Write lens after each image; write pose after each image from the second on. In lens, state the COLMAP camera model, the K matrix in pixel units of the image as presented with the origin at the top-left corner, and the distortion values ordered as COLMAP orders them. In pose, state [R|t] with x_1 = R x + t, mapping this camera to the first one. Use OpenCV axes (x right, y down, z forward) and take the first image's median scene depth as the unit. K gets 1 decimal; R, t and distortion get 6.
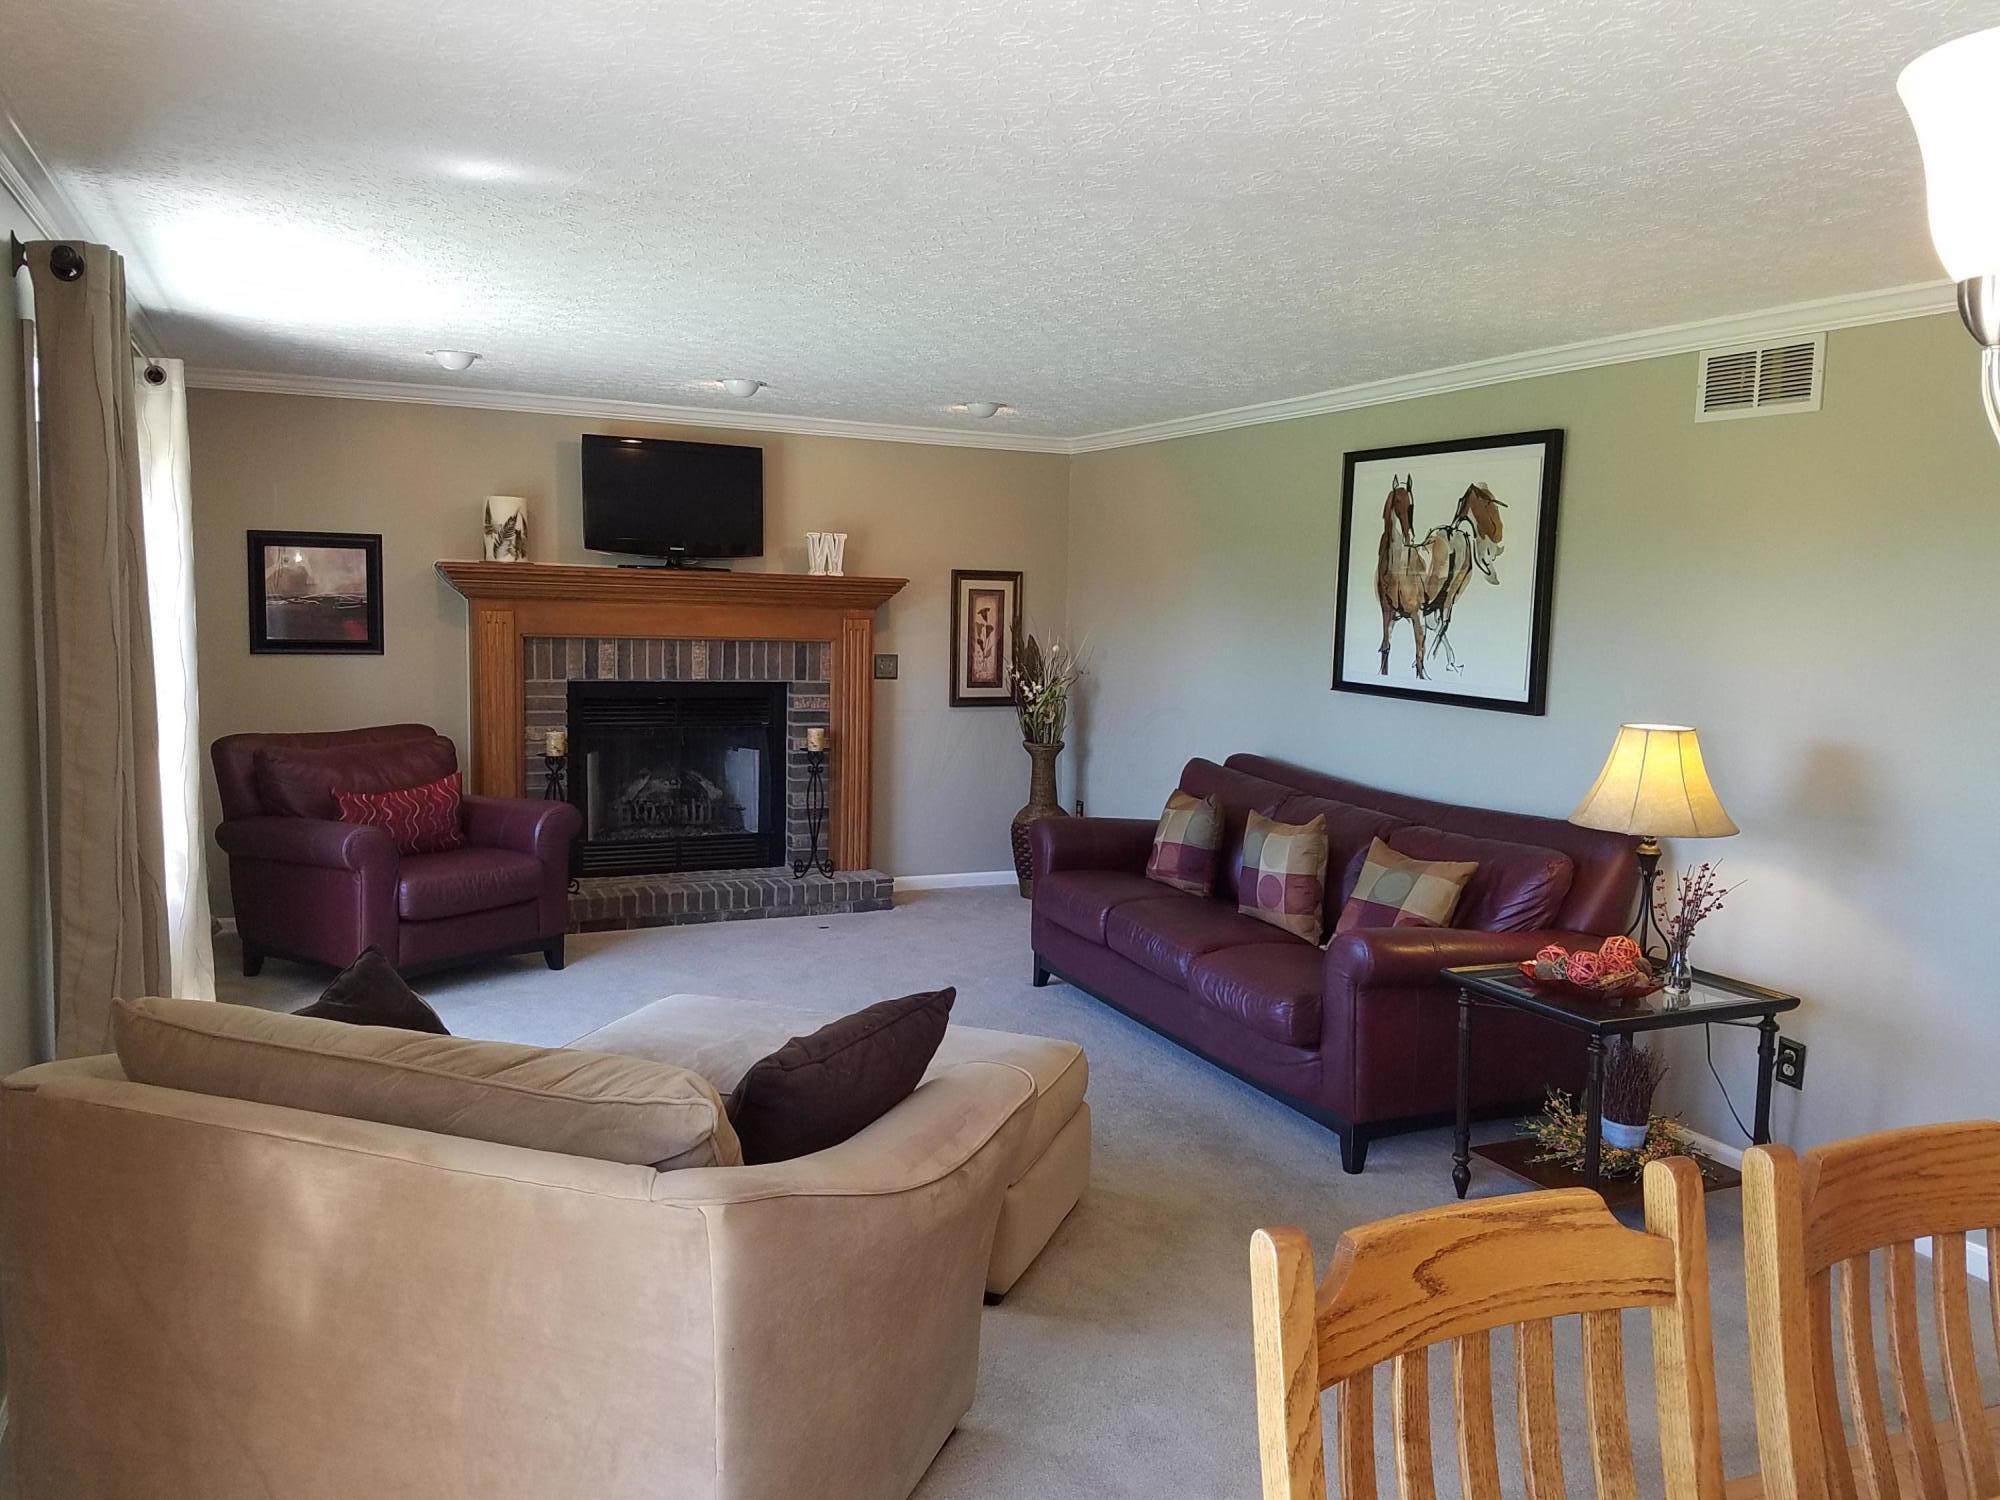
lens RADIAL K [[1529.7, 0, 1012.6], [0, 1529.7, 746.9], [0, 0, 1]] dist [0.078491, -0.172638]
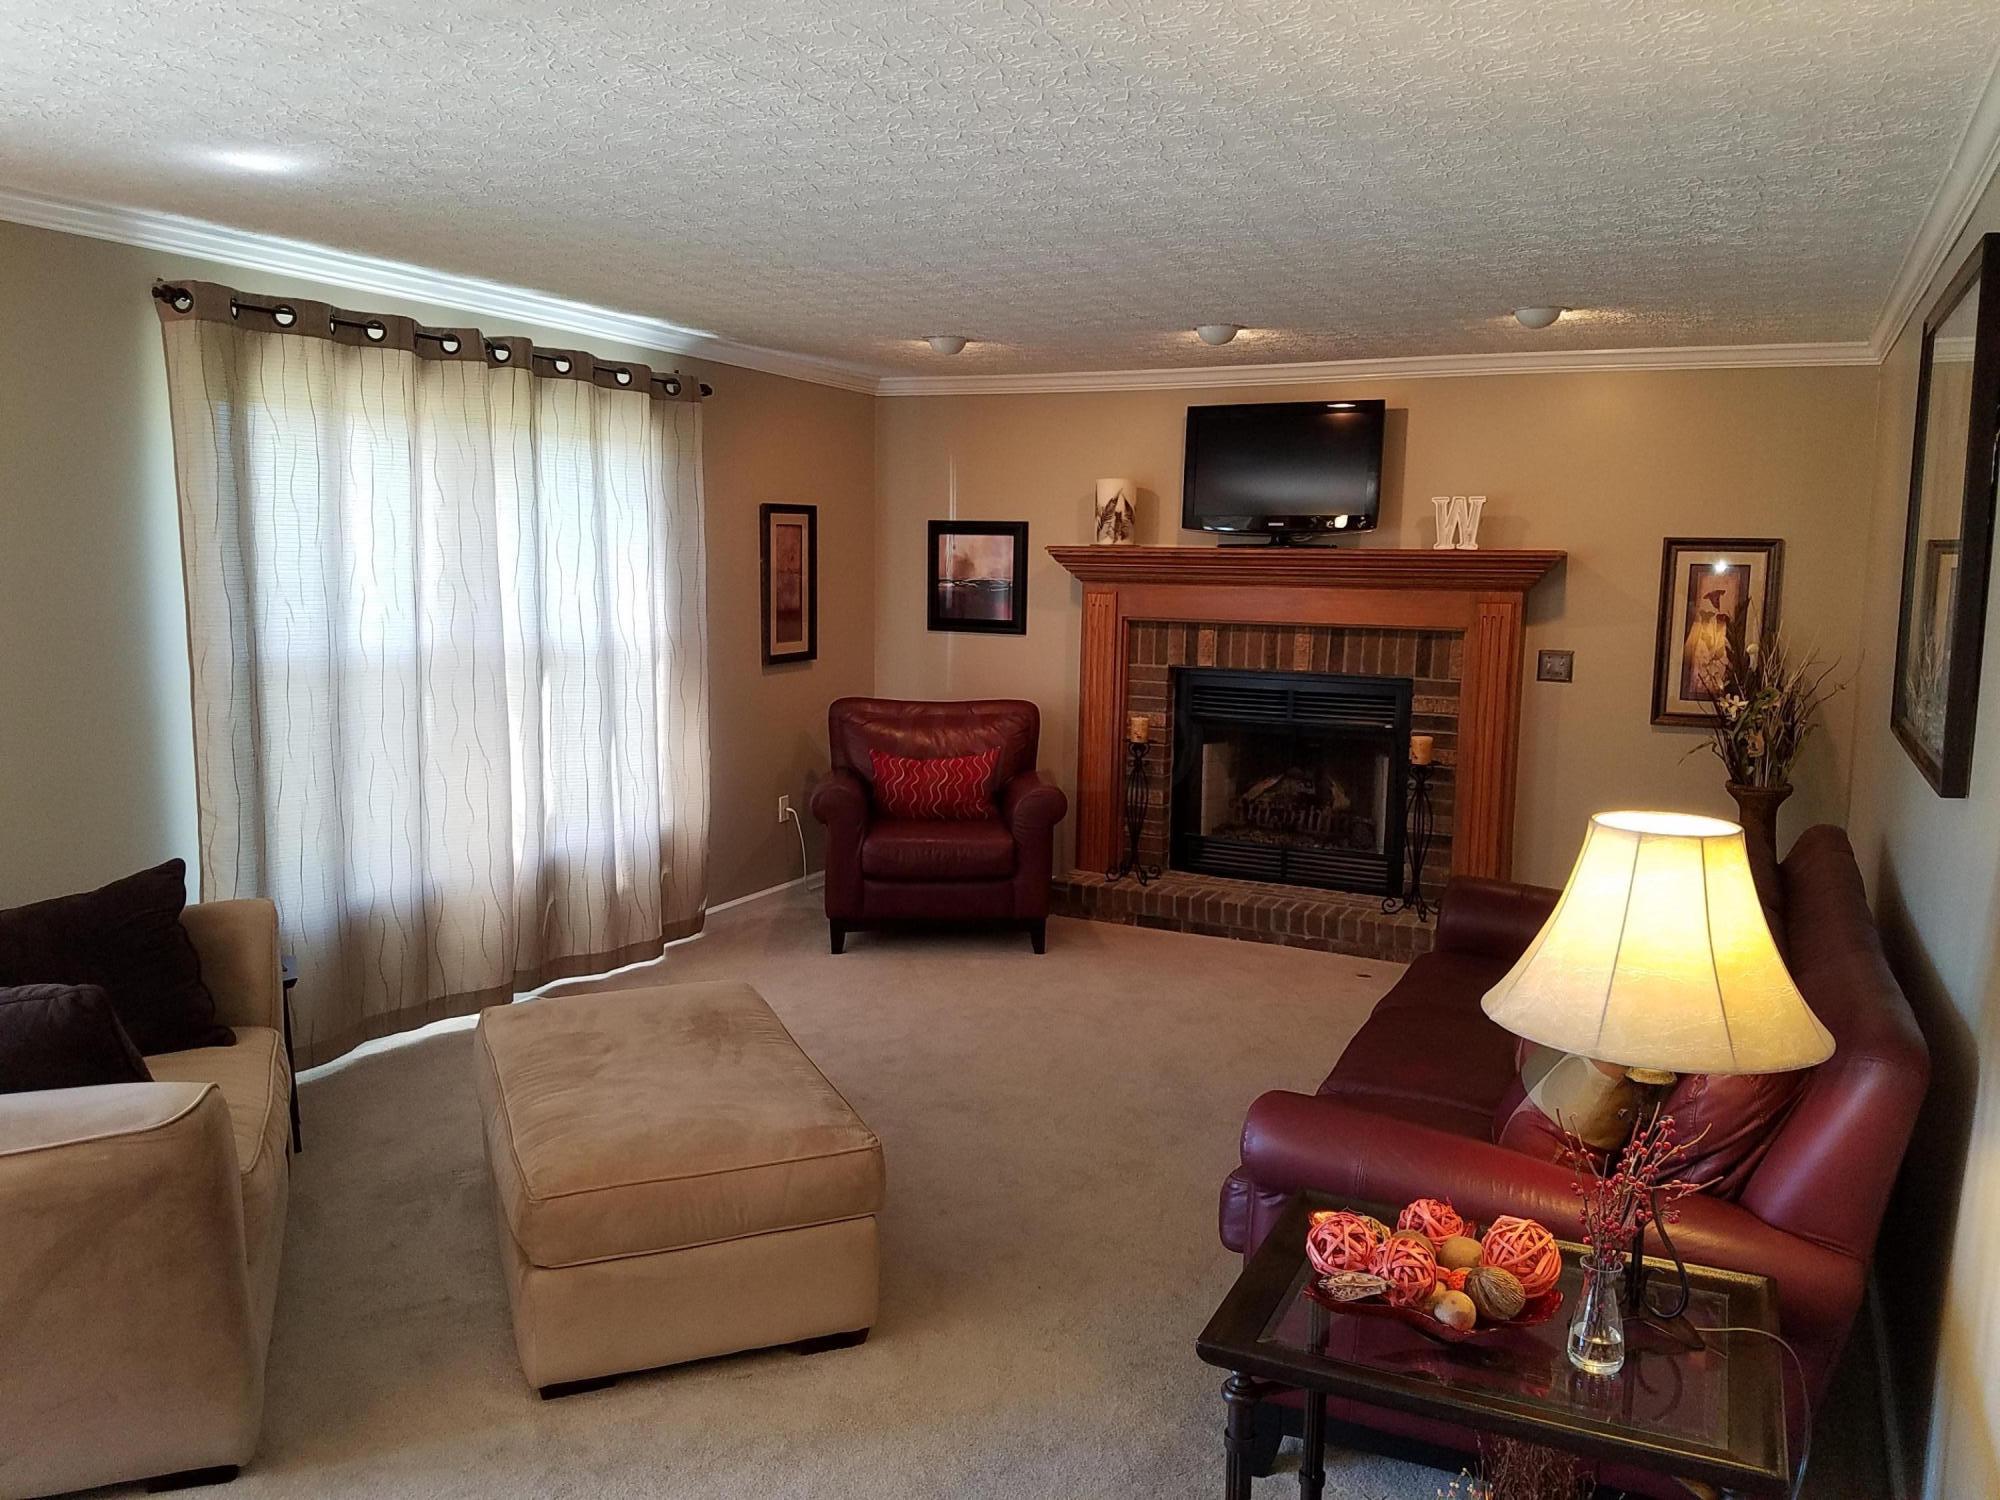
lens RADIAL K [[1556.5, 0, 1004.9], [0, 1556.5, 727.9], [0, 0, 1]] dist [0.273505, -0.504791]
pose [[0.612152, 0.074124, -0.787258, 0.425410], [-0.078954, 0.996351, 0.032419, -0.028173], [0.786788, 0.042312, 0.615771, 0.316426]]
